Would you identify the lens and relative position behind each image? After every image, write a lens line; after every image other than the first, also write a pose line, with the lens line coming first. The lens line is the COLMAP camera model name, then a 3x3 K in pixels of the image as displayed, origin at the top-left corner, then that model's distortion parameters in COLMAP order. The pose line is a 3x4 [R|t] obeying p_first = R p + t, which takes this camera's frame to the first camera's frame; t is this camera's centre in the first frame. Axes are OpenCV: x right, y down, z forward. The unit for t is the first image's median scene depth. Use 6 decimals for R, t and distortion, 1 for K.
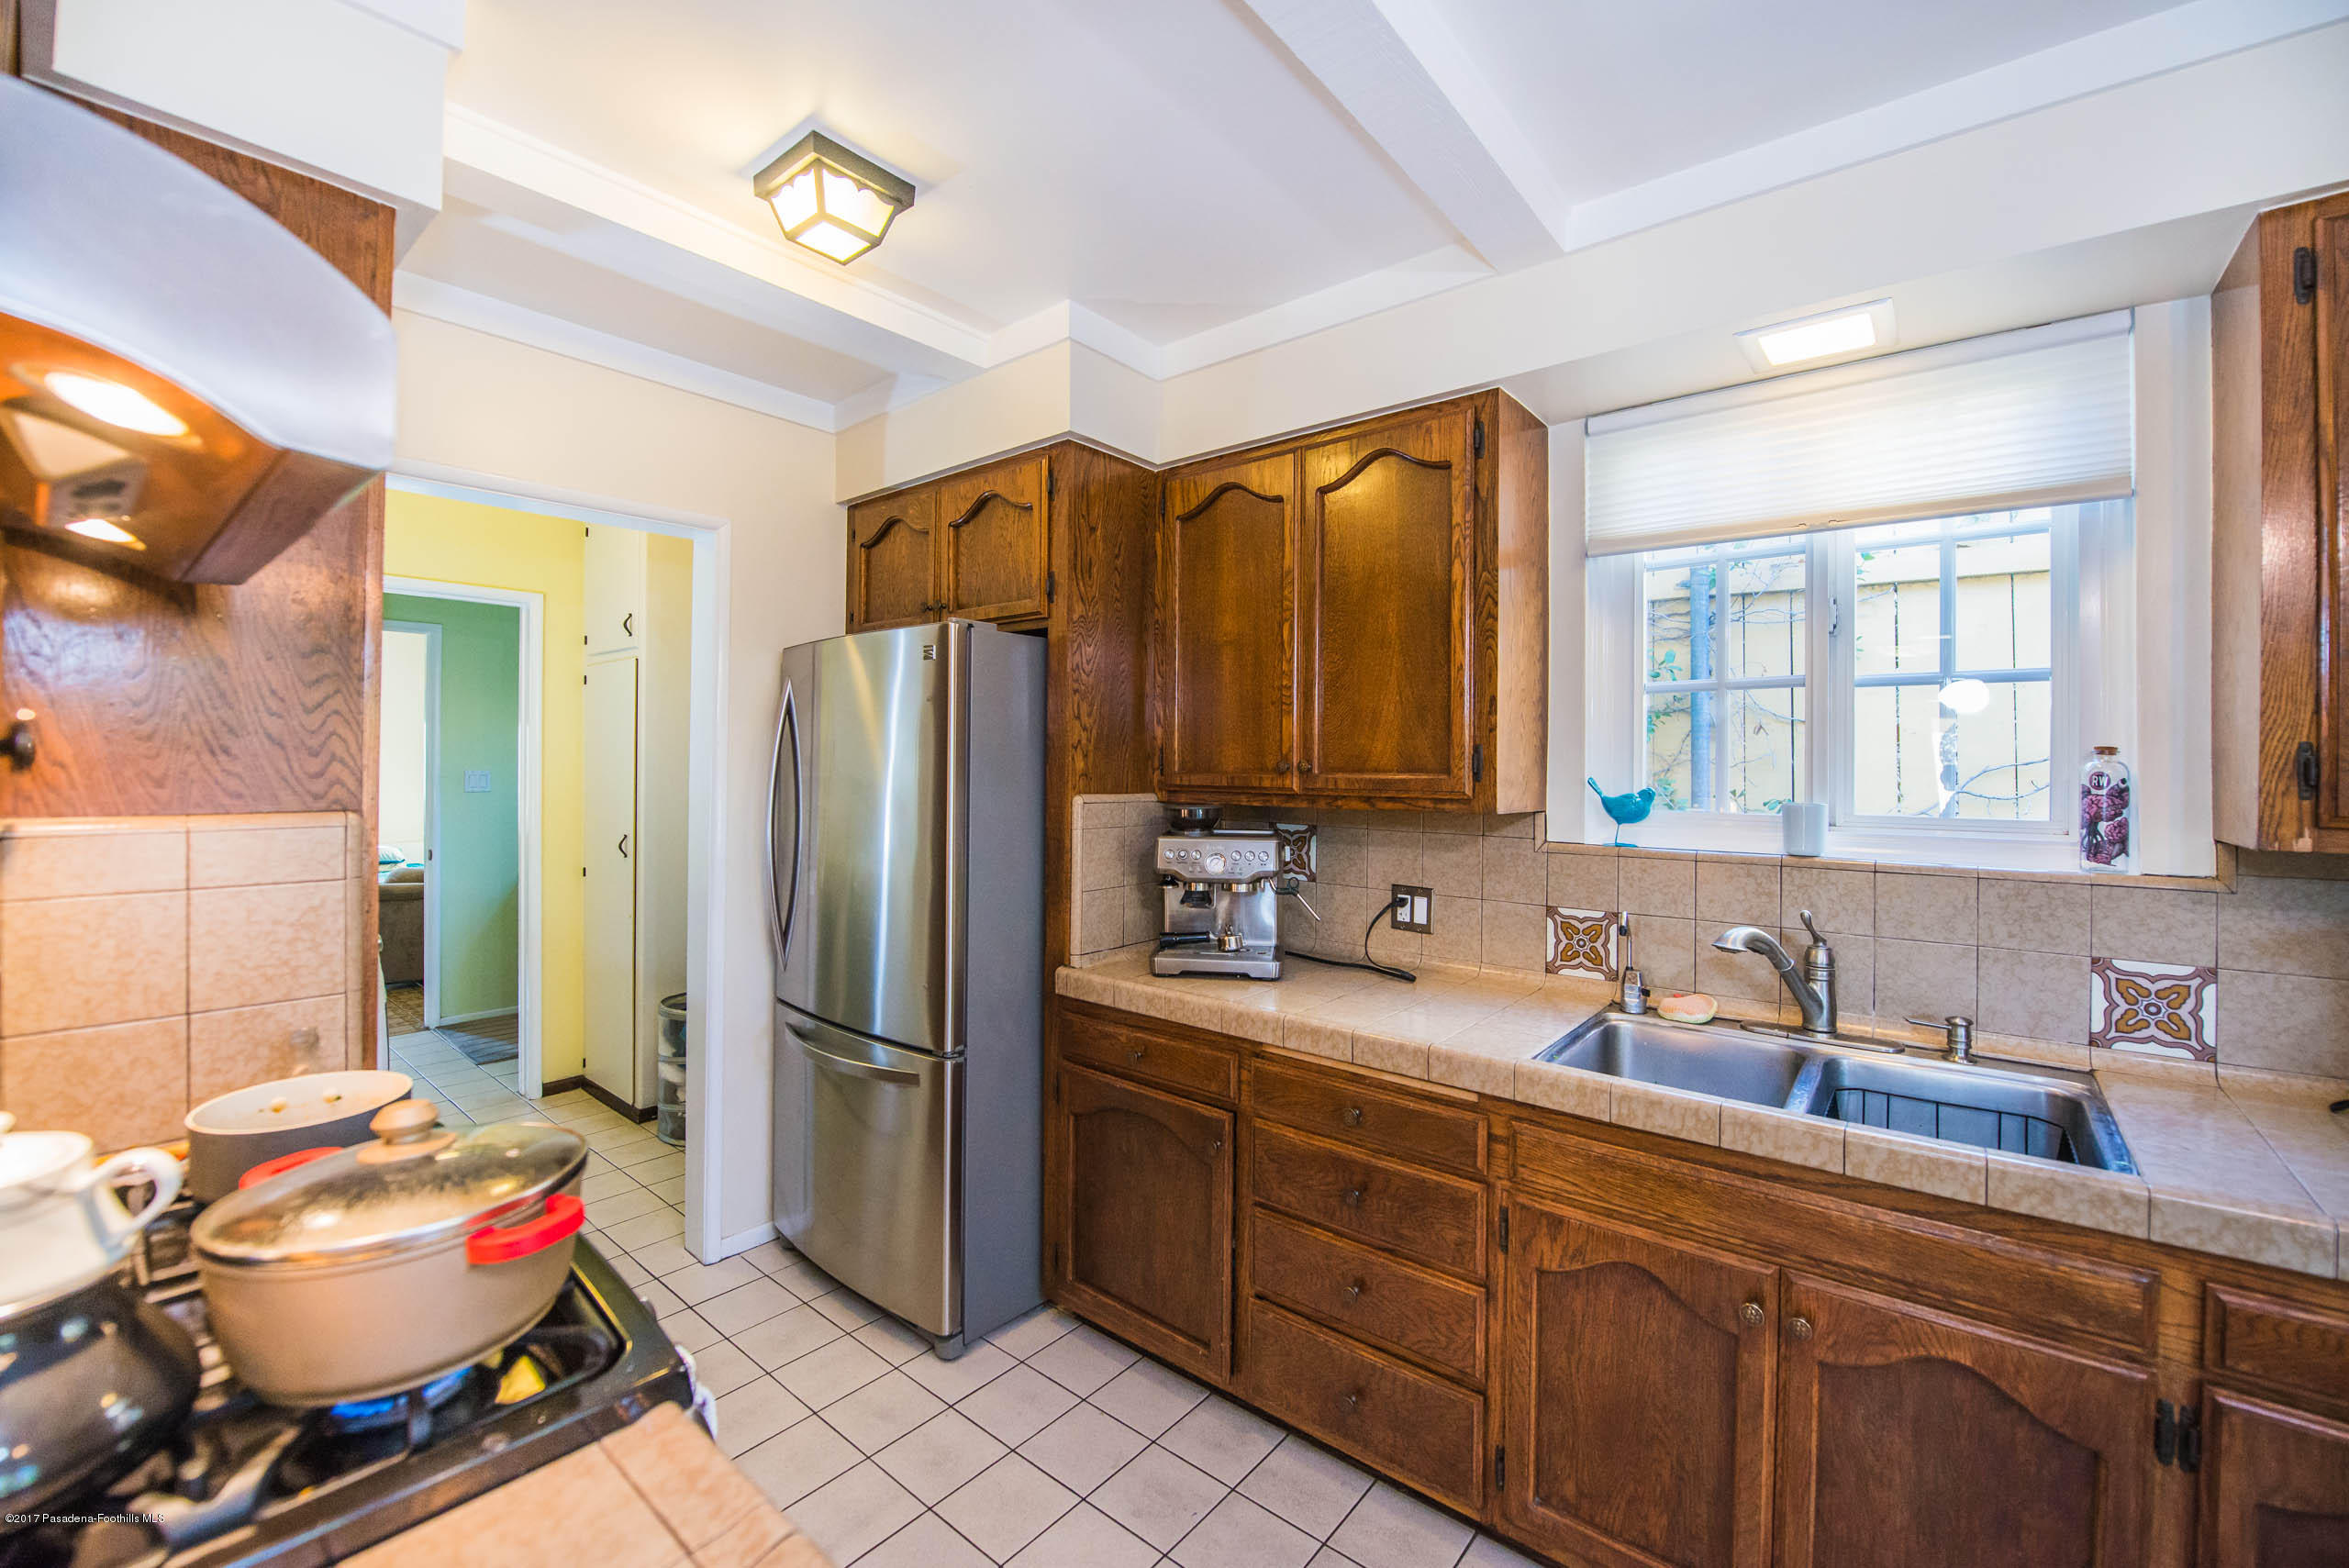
lens RADIAL K [[953.7, 0, 1177.5], [0, 953.7, 760.8], [0, 0, 1]] dist [-0.016091, -0.003383]
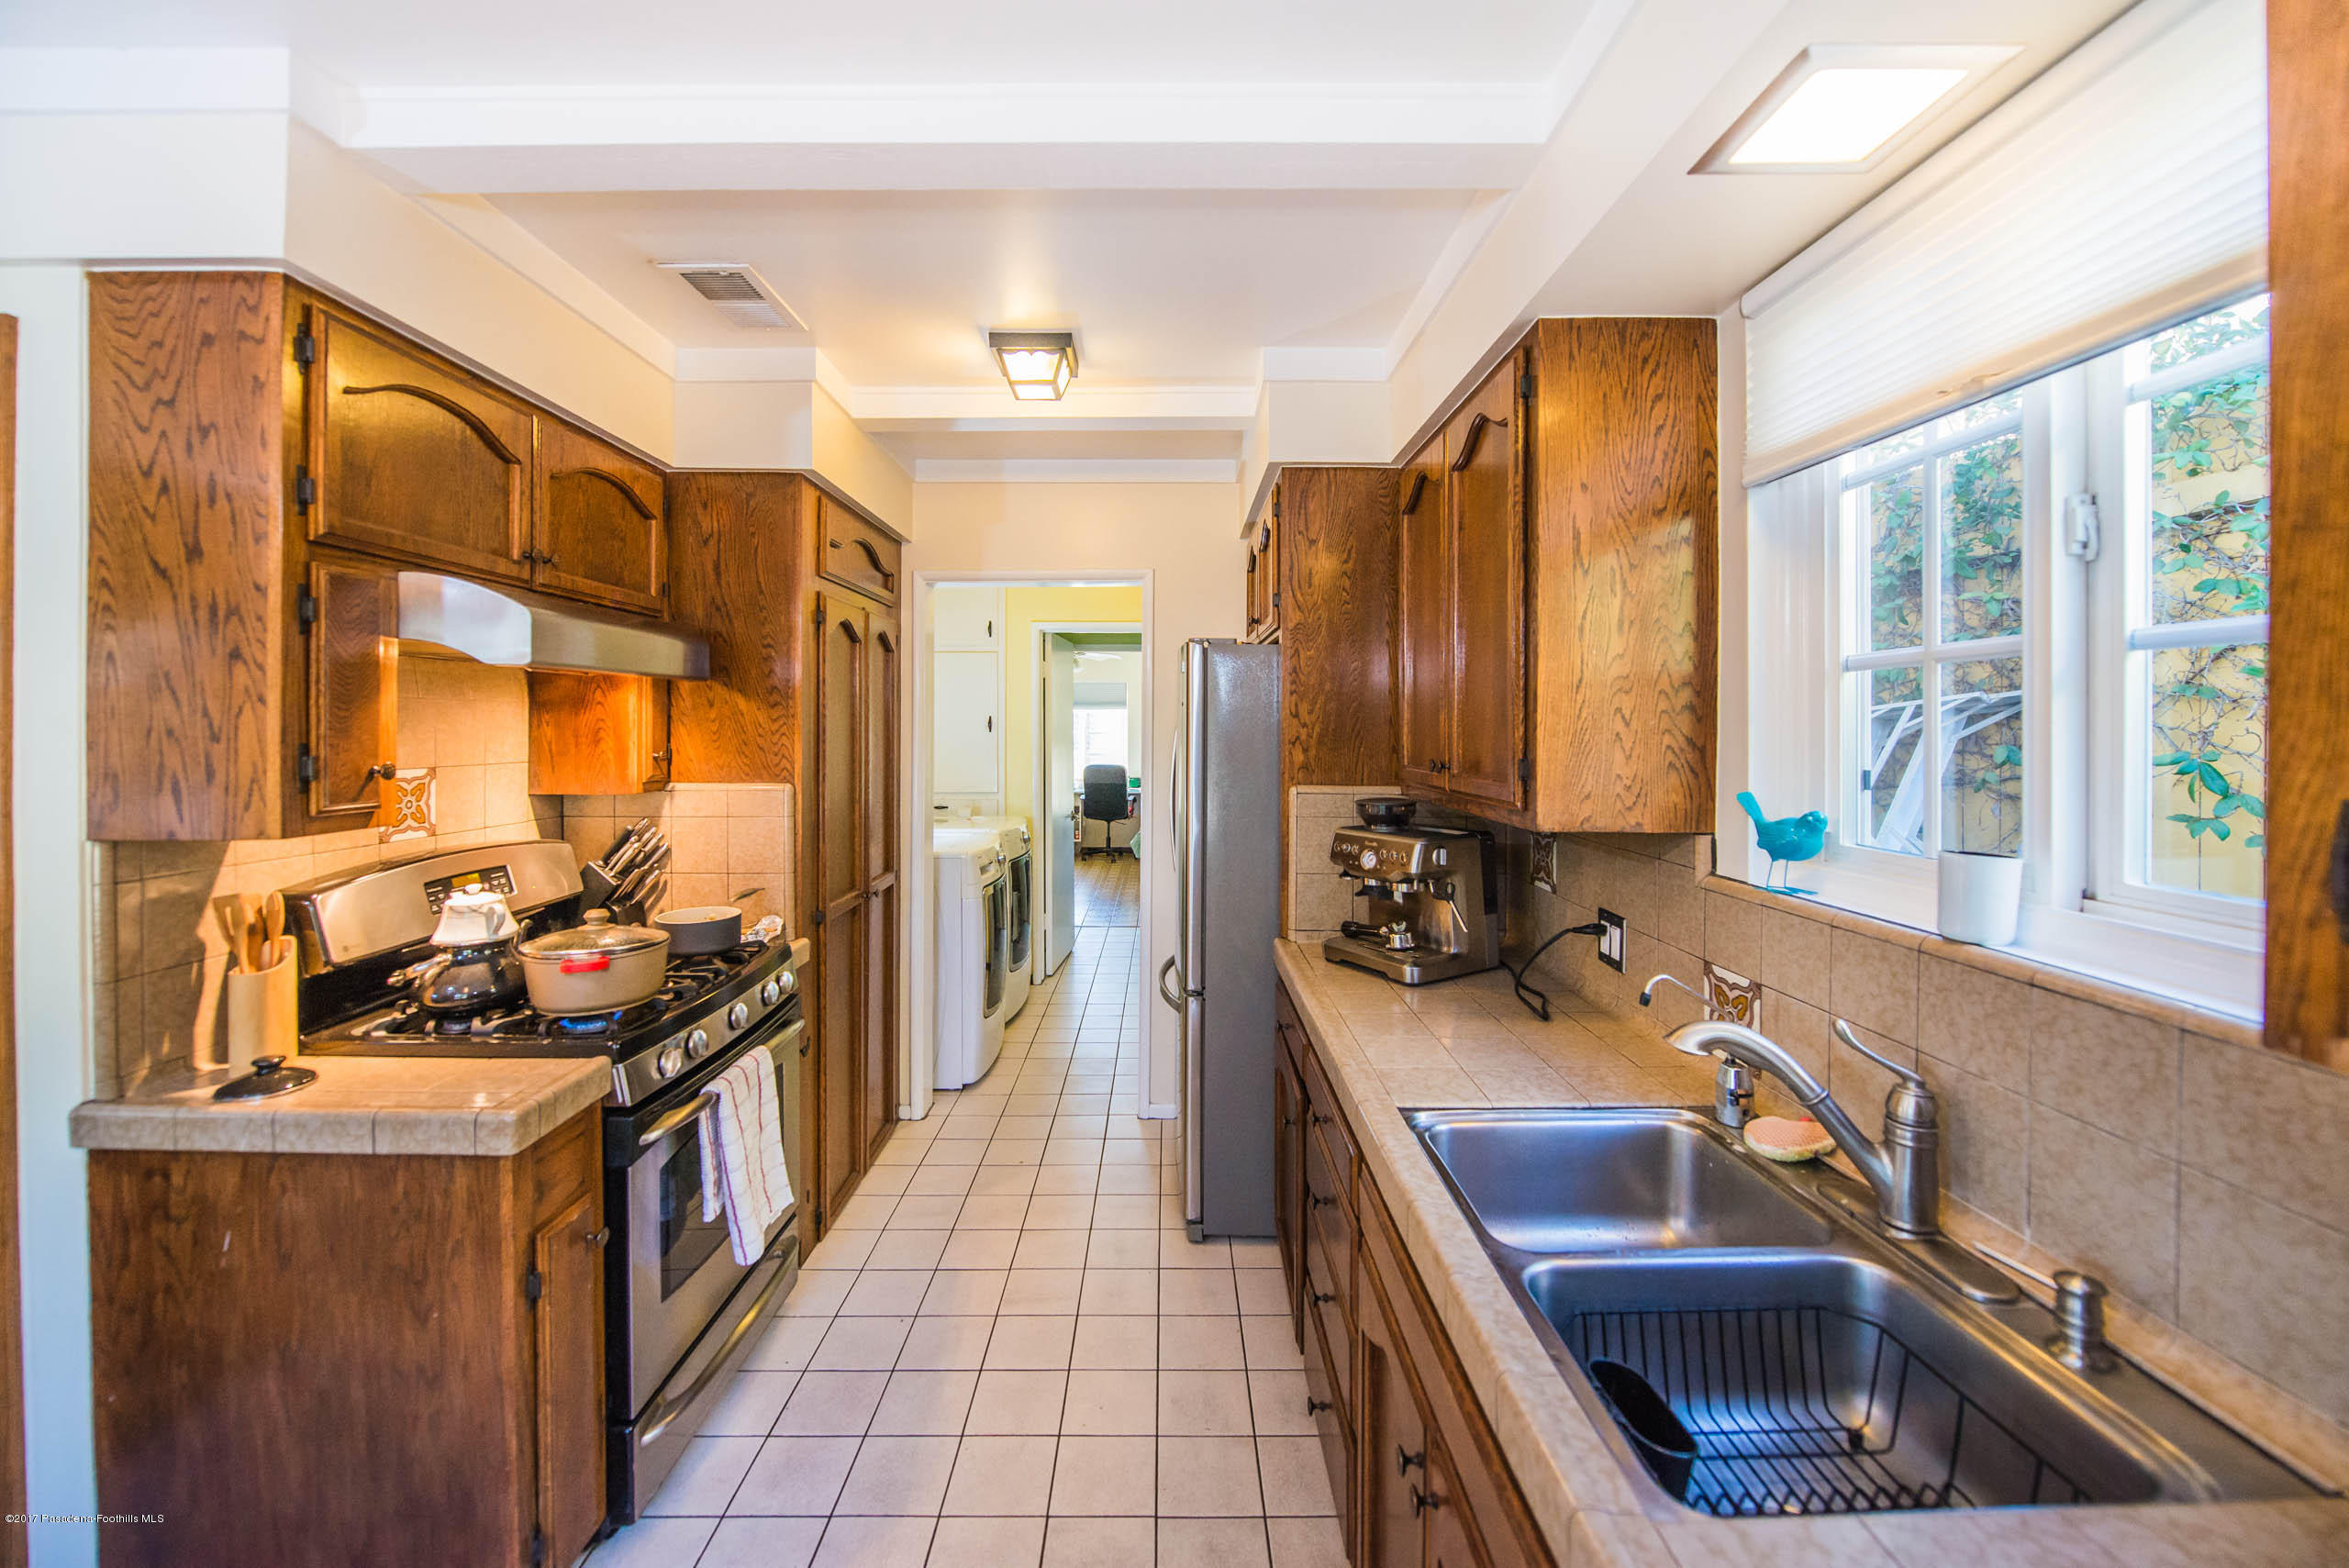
lens RADIAL K [[949.9, 0, 1170.6], [0, 949.9, 733.3], [0, 0, 1]] dist [-0.000878, -0.003852]
pose [[0.636460, -0.001037, -0.771309, 0.809406], [0.005413, 0.999980, 0.003122, -0.036133], [0.771291, -0.006162, 0.636453, 0.229953]]
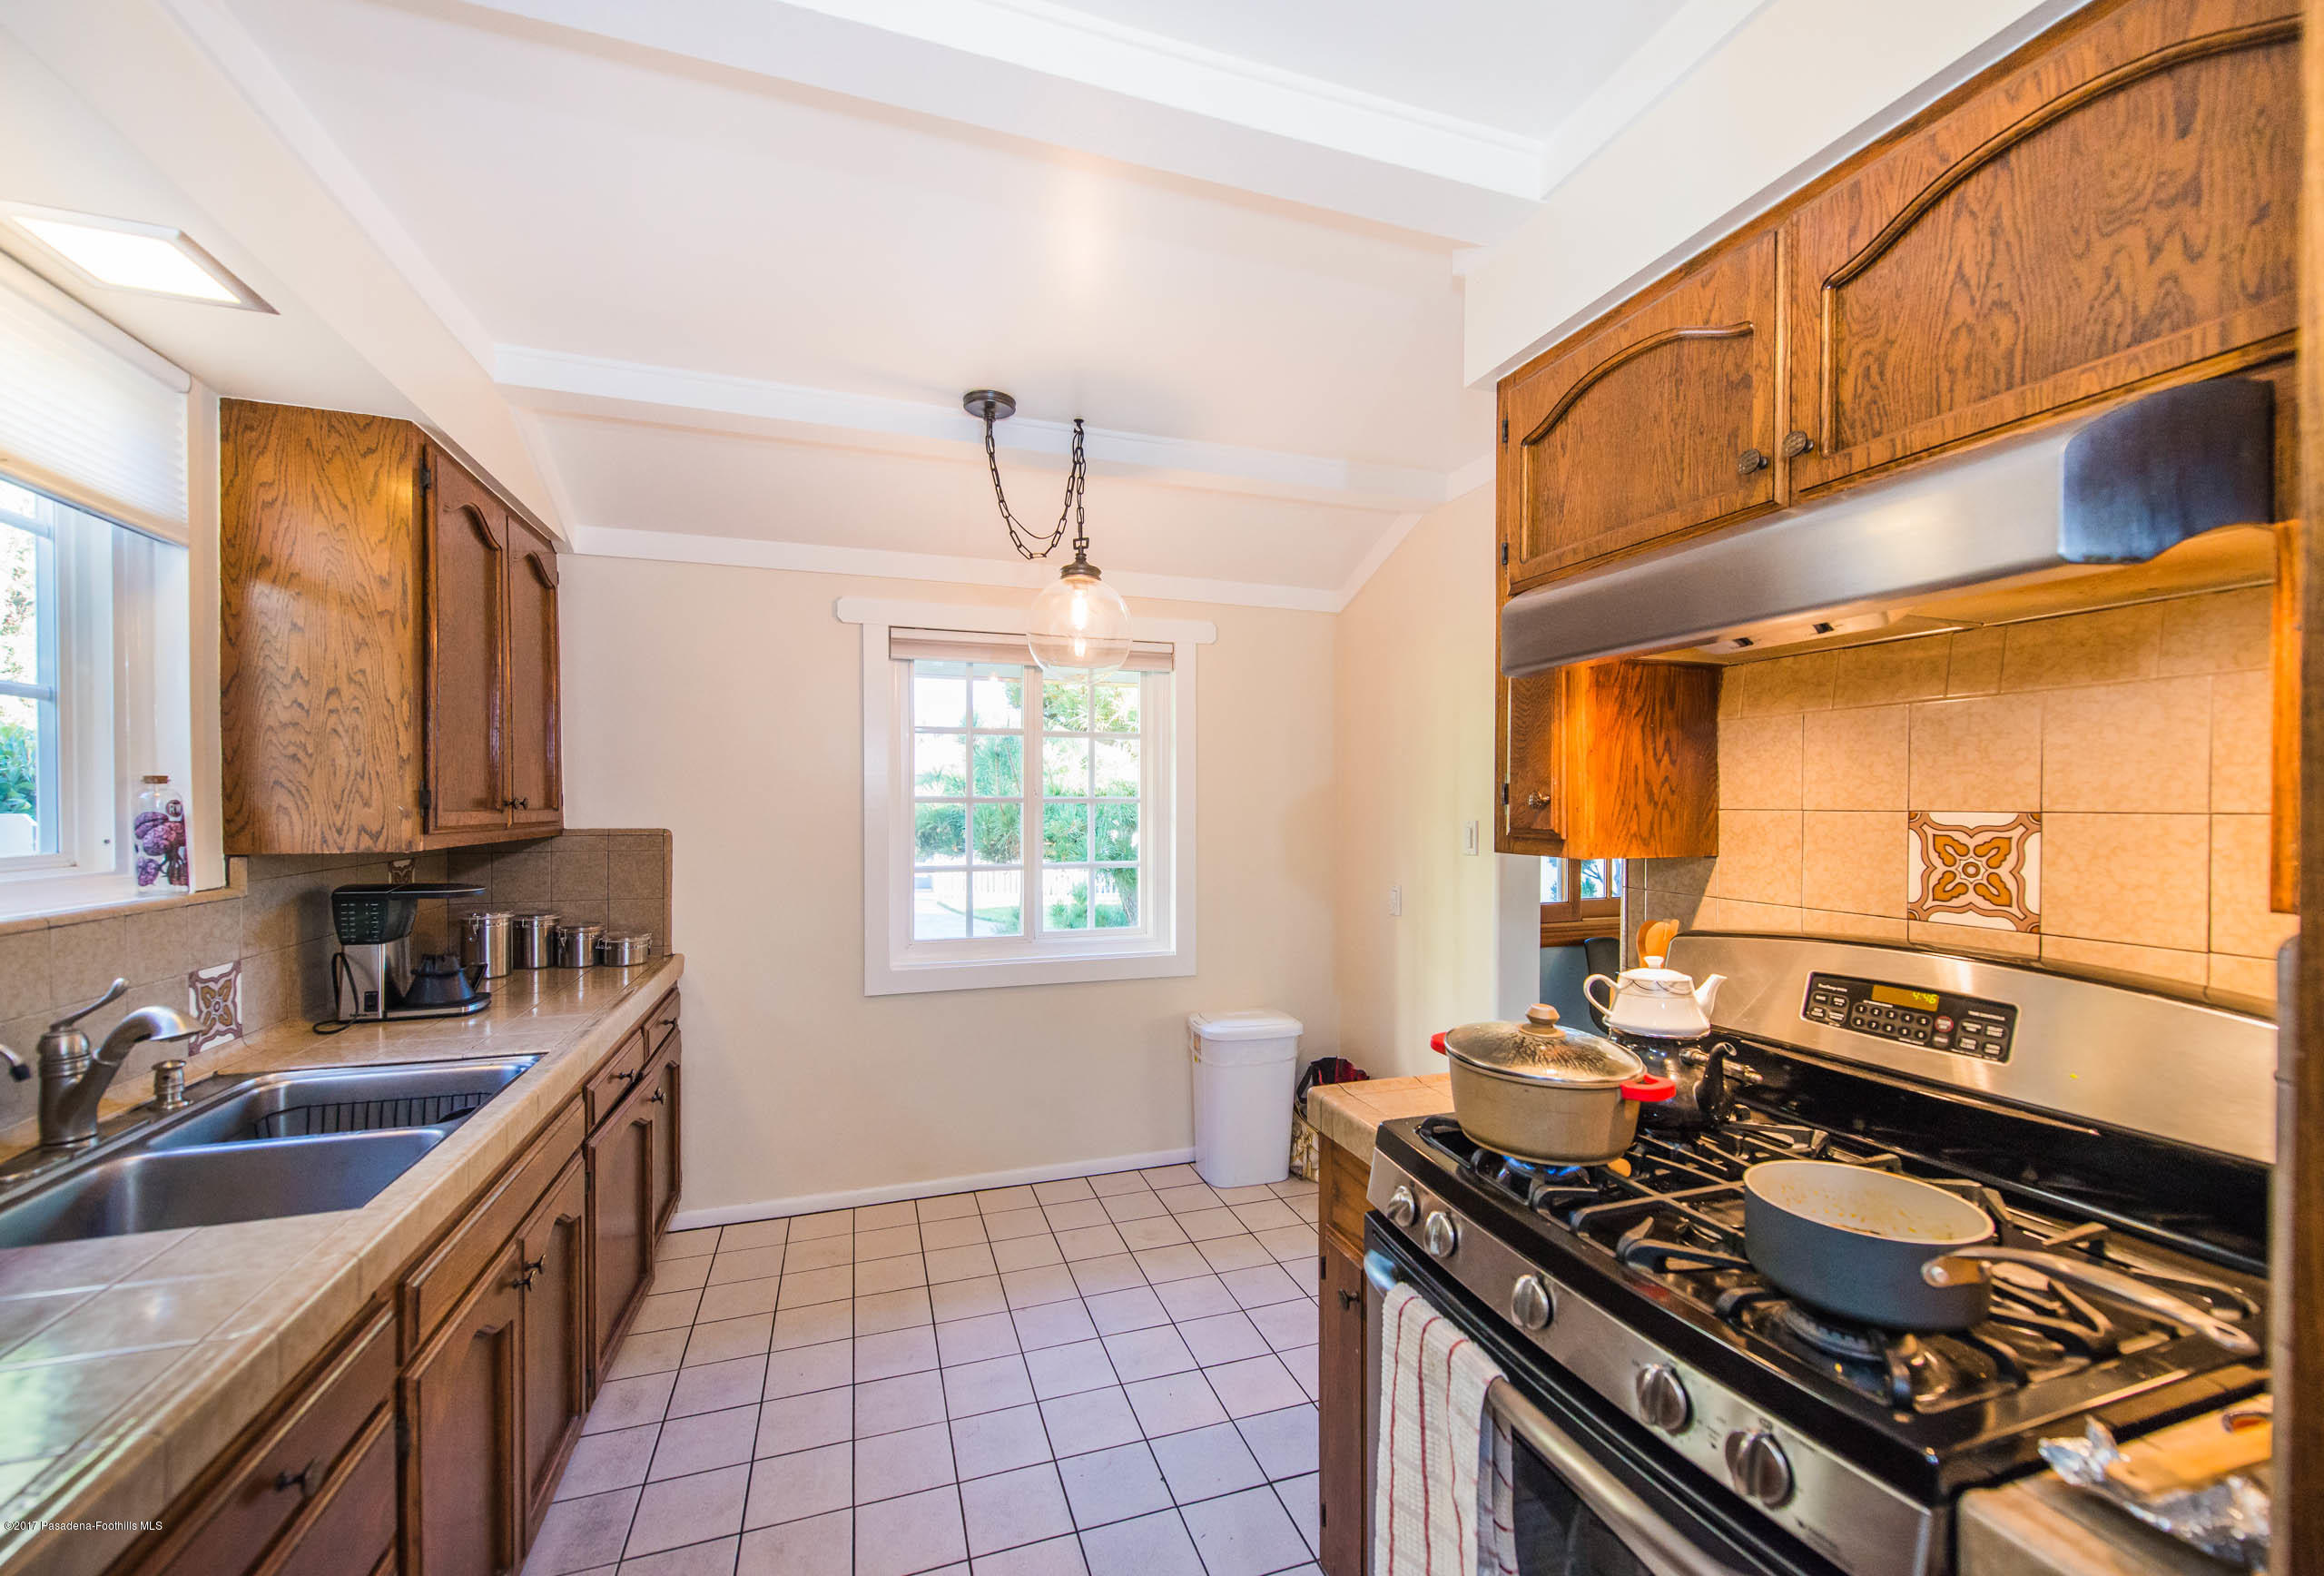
lens RADIAL K [[923.2, 0, 1174.0], [0, 923.2, 815.1], [0, 0, 1]] dist [0.000029, -0.000237]
pose [[-0.851363, -0.016025, 0.524332, -0.457880], [-0.009669, 0.999843, 0.014858, 0.001105], [-0.524487, 0.007580, -0.851384, 1.110963]]
